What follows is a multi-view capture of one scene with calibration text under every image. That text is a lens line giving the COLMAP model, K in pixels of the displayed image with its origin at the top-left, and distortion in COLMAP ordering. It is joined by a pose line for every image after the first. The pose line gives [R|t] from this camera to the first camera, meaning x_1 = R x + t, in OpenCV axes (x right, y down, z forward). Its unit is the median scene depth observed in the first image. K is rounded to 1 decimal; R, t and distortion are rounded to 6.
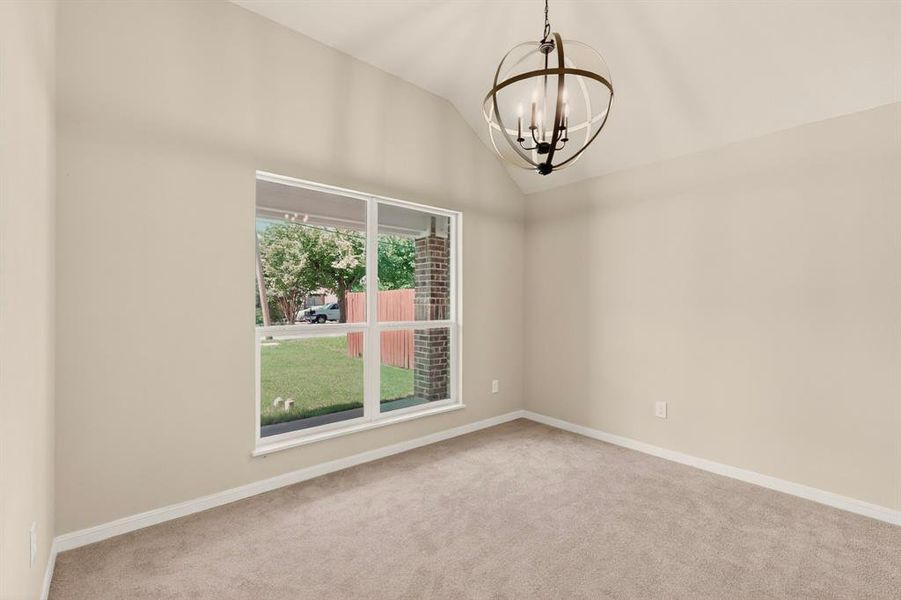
lens RADIAL K [[395.8, 0, 450.5], [0, 395.8, 302.9], [0, 0, 1]] dist [0.001546, 0.000142]
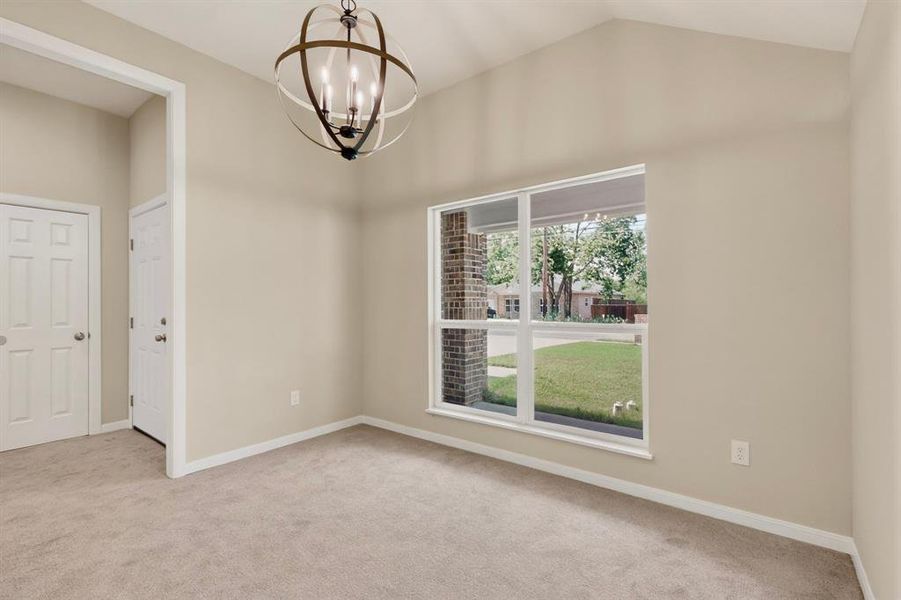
lens RADIAL K [[395.8, 0, 450.5], [0, 395.8, 302.9], [0, 0, 1]] dist [0.001546, 0.000142]
pose [[0.195901, -0.009553, -0.980577, 0.720500], [0.010452, 0.999916, -0.007653, 0.008546], [0.980568, -0.008750, 0.195984, 0.645958]]
